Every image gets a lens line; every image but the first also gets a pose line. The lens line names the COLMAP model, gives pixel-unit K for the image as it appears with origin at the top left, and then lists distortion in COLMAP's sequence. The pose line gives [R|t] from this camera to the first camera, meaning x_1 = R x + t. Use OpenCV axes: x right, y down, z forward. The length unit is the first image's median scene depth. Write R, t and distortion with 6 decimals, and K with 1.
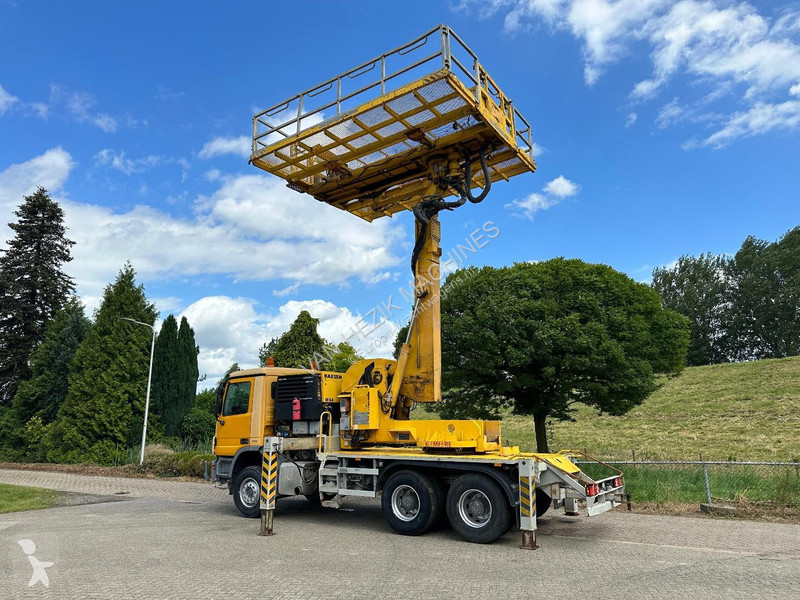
lens RADIAL K [[569.4, 0, 403.9], [0, 569.4, 301.3], [0, 0, 1]] dist [0.060754, -0.075479]
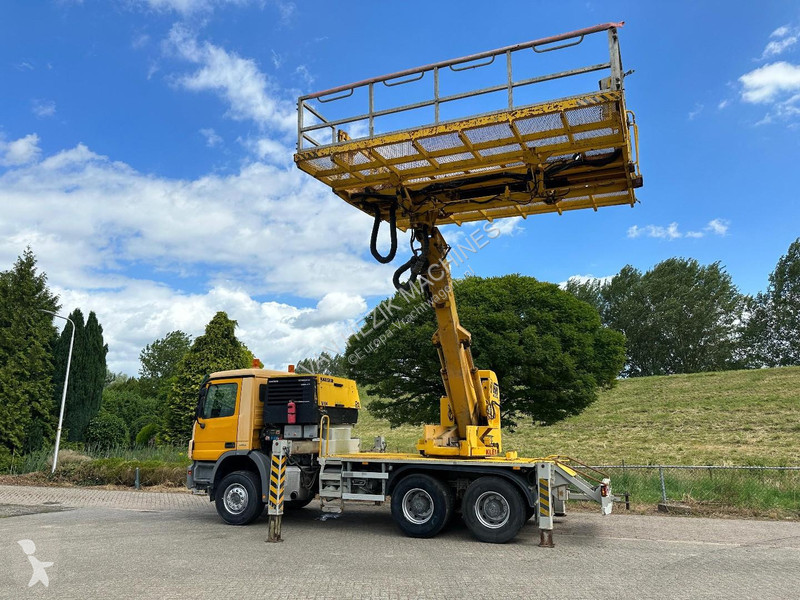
lens RADIAL K [[569.4, 0, 396.0], [0, 569.4, 293.5], [0, 0, 1]] dist [0.060754, -0.075479]
pose [[0.980239, 0.056265, 0.189644, -0.210278], [-0.051031, 0.998172, -0.032375, 0.007364], [-0.191119, 0.022058, 0.981319, -0.003748]]
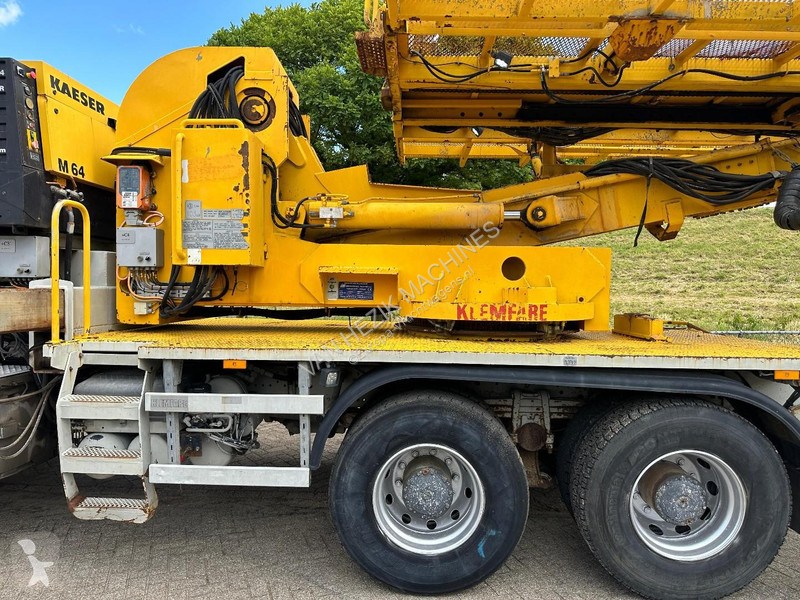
lens RADIAL K [[568.4, 0, 406.0], [0, 568.4, 307.1], [0, 0, 1]] dist [0.049250, -0.062493]
pose [[0.857965, -0.004037, 0.513693, -0.136563], [-0.123471, 0.969035, 0.213836, 0.159507], [-0.498650, -0.246890, 0.830899, 0.654398]]
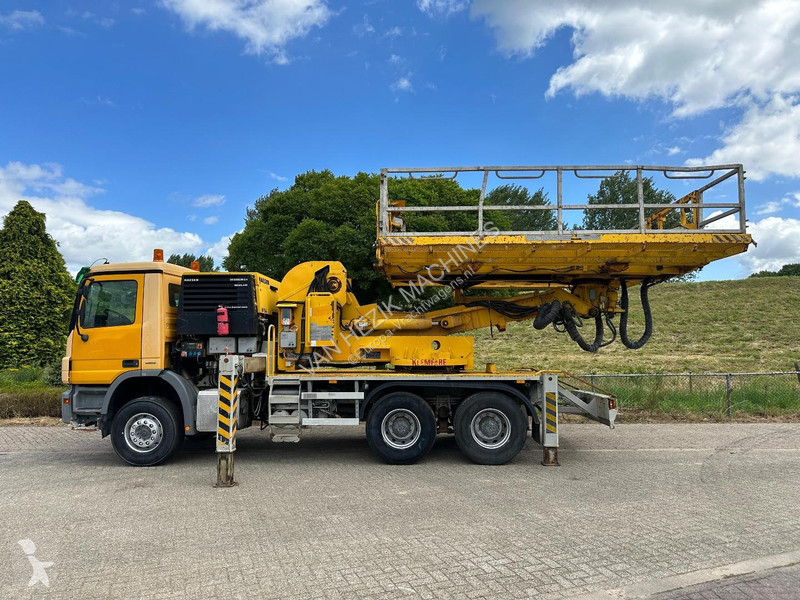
lens RADIAL K [[568.4, 0, 402.4], [0, 568.4, 300.2], [0, 0, 1]] dist [0.049250, -0.062493]
pose [[0.861589, 0.042888, 0.505791, -0.365253], [-0.105080, 0.989910, 0.095061, 0.066793], [-0.496611, -0.135052, 0.857402, 0.246713]]
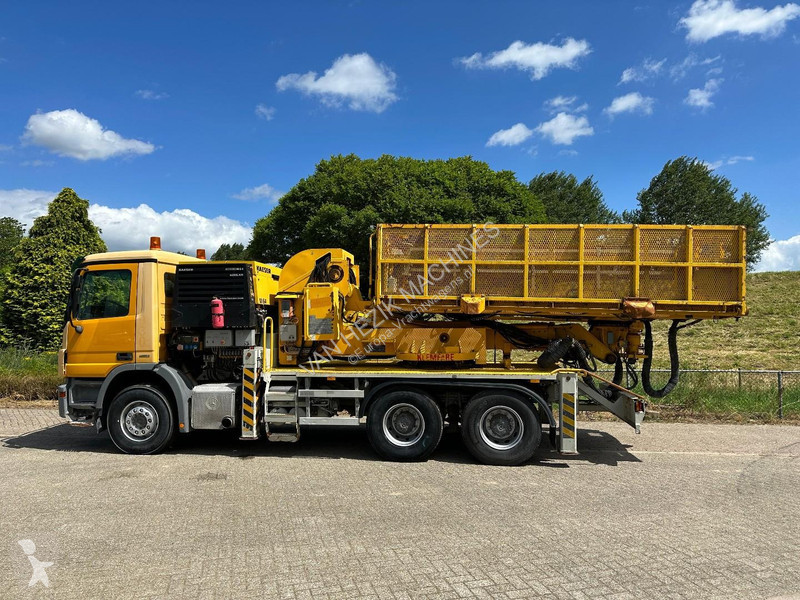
lens RADIAL K [[582.5, 0, 411.1], [0, 582.5, 317.1], [0, 0, 1]] dist [-0.008752, 0.010266]
pose [[0.891617, 0.024726, 0.452115, -0.300590], [-0.099919, 0.984637, 0.143201, 0.067815], [-0.441629, -0.172855, 0.880389, 0.261088]]
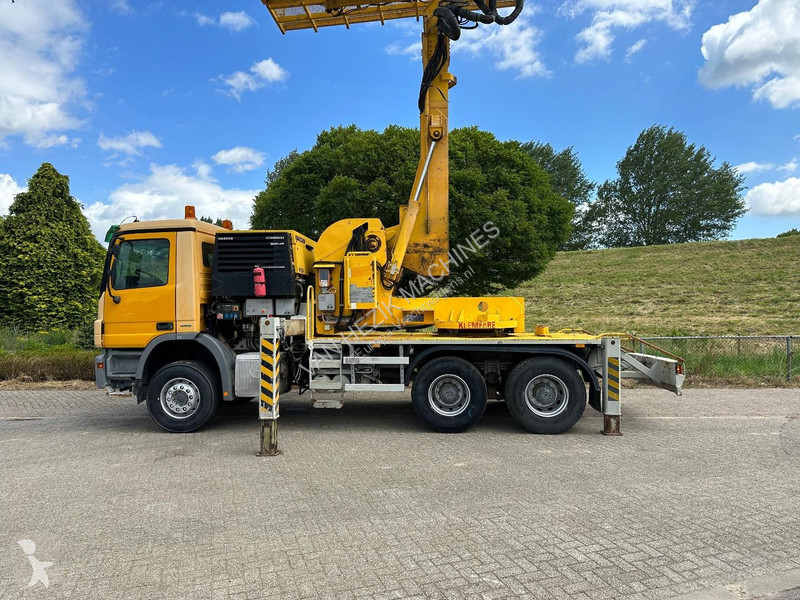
lens RADIAL K [[569.4, 0, 397.1], [0, 569.4, 291.2], [0, 0, 1]] dist [0.060754, -0.075479]
pose [[0.881948, 0.013711, 0.471148, -0.371729], [-0.094518, 0.984418, 0.148282, 0.079903], [-0.461773, -0.175309, 0.869501, 0.303374]]
